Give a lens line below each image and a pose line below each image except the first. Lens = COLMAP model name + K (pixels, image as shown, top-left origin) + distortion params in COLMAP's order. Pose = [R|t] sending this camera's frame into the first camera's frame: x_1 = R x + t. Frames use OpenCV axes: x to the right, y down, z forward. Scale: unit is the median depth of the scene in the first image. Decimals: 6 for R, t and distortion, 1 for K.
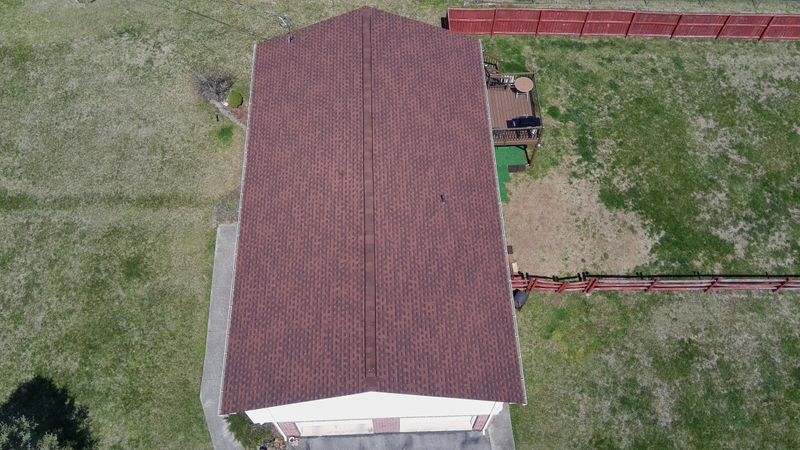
lens RADIAL K [[670.9, 0, 400.0], [0, 670.9, 225.0], [0, 0, 1]] dist [0.097750, -0.166146]
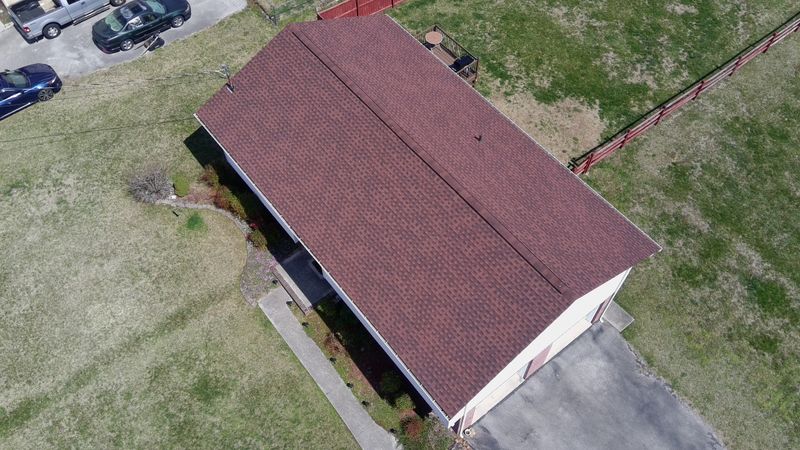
lens RADIAL K [[670.9, 0, 400.0], [0, 670.9, 225.0], [0, 0, 1]] dist [0.097750, -0.166146]
pose [[0.804698, -0.498578, 0.322307, -0.353405], [0.519280, 0.854240, 0.024949, -0.011235], [-0.287767, 0.147291, 0.946306, 0.054944]]
